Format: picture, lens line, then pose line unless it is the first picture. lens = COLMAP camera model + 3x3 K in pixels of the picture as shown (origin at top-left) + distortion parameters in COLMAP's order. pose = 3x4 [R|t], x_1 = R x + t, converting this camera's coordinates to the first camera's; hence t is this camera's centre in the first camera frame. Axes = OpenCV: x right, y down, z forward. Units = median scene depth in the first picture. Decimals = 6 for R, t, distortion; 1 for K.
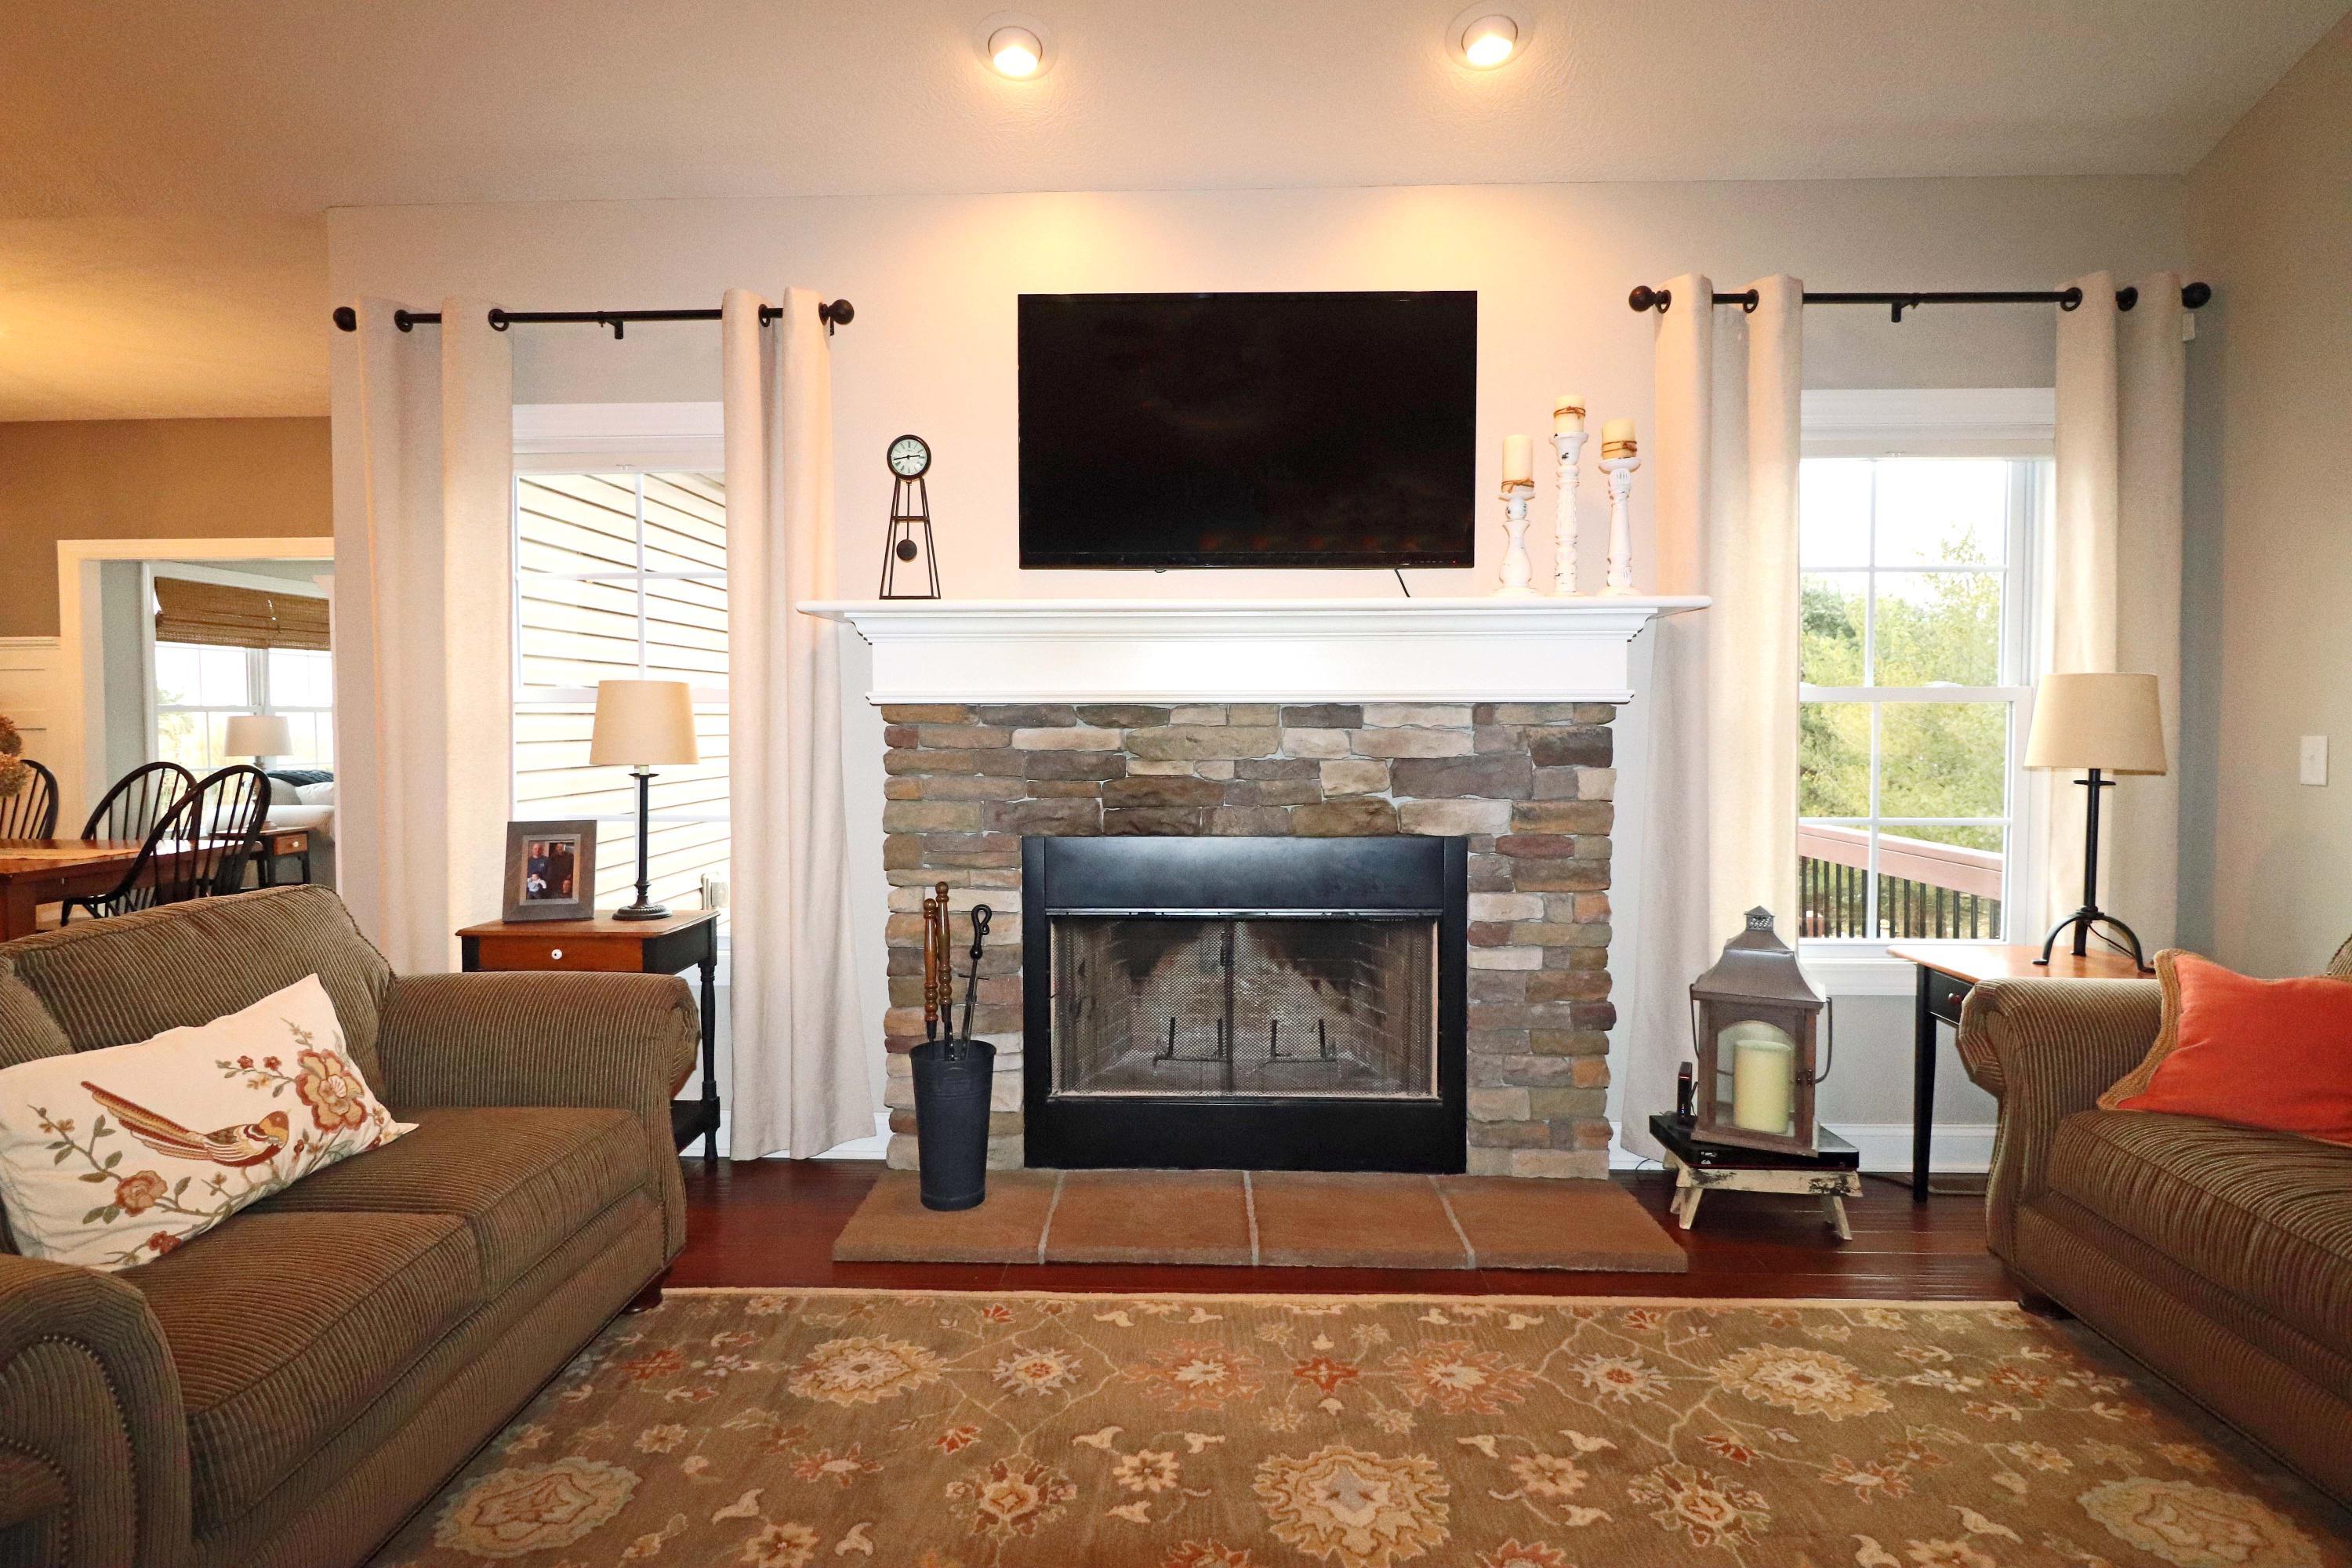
lens RADIAL K [[1262.1, 0, 1170.7], [0, 1262.1, 767.2], [0, 0, 1]] dist [-0.005985, -0.007266]
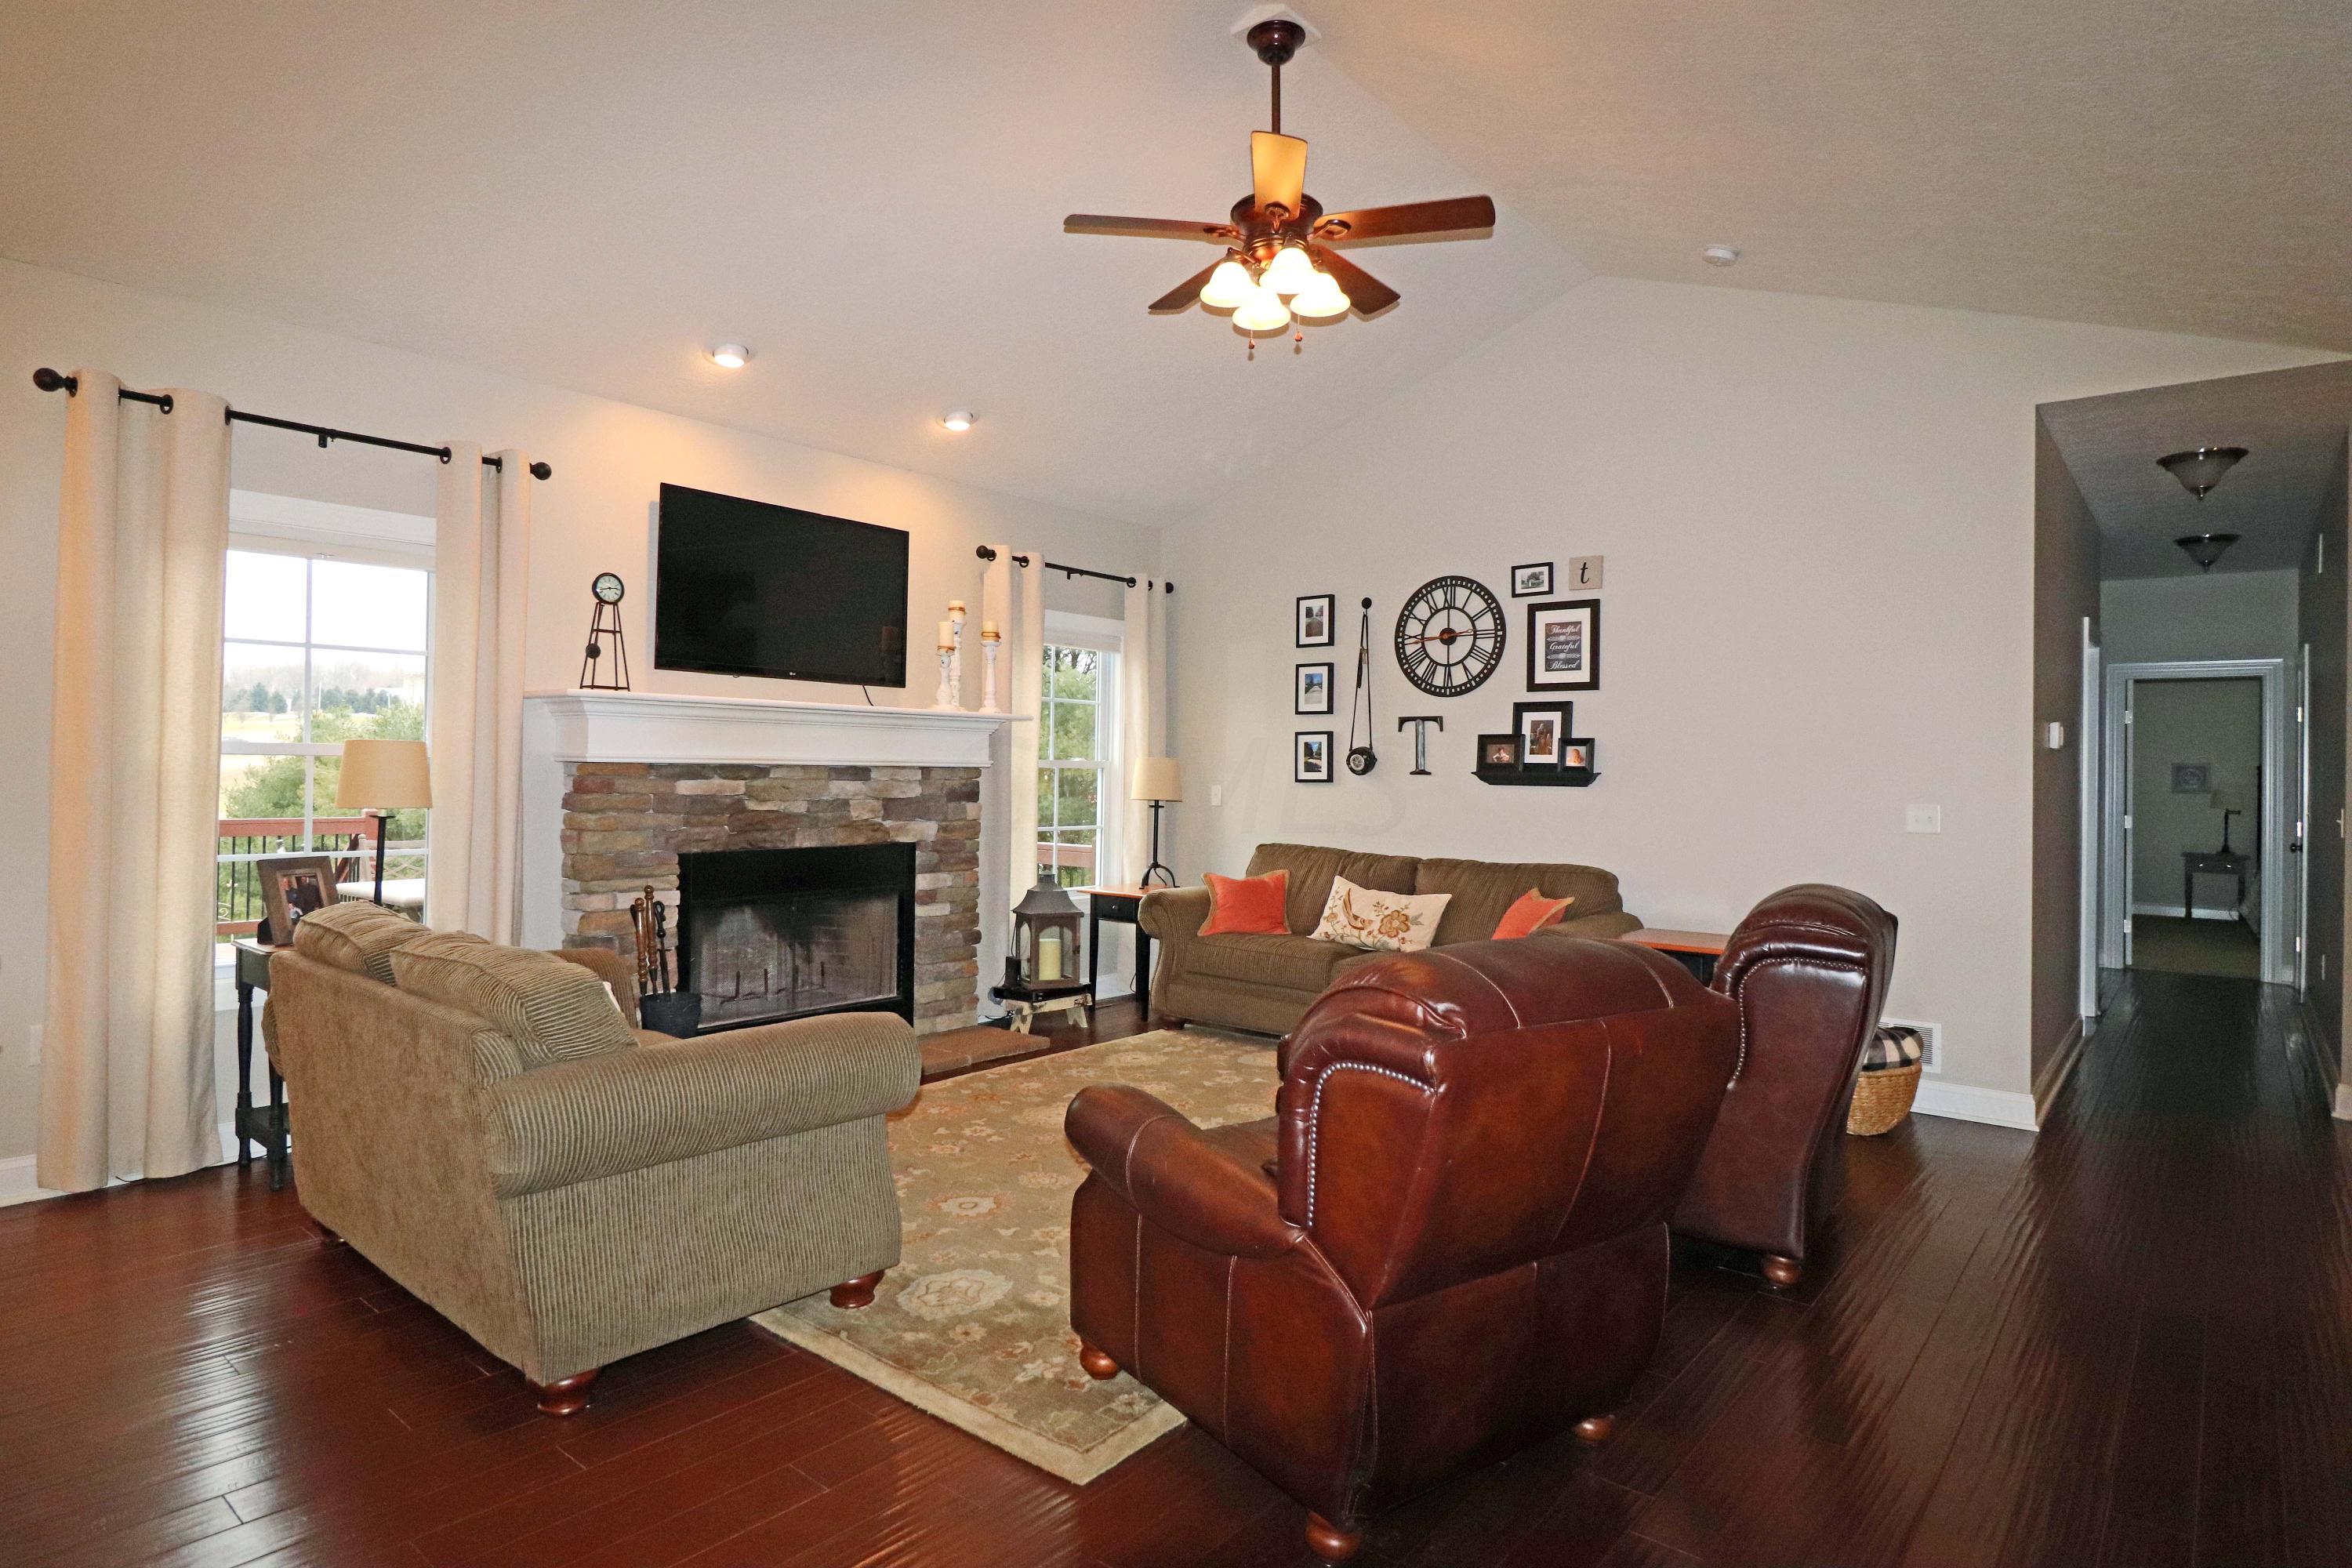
lens RADIAL K [[1262.1, 0, 1182.2], [0, 1262.1, 778.0], [0, 0, 1]] dist [-0.005985, -0.007266]
pose [[0.602214, 0.004727, 0.798321, -0.950919], [0.015324, 0.999730, -0.017480, 0.001543], [-0.798188, 0.022760, 0.601978, -0.361604]]
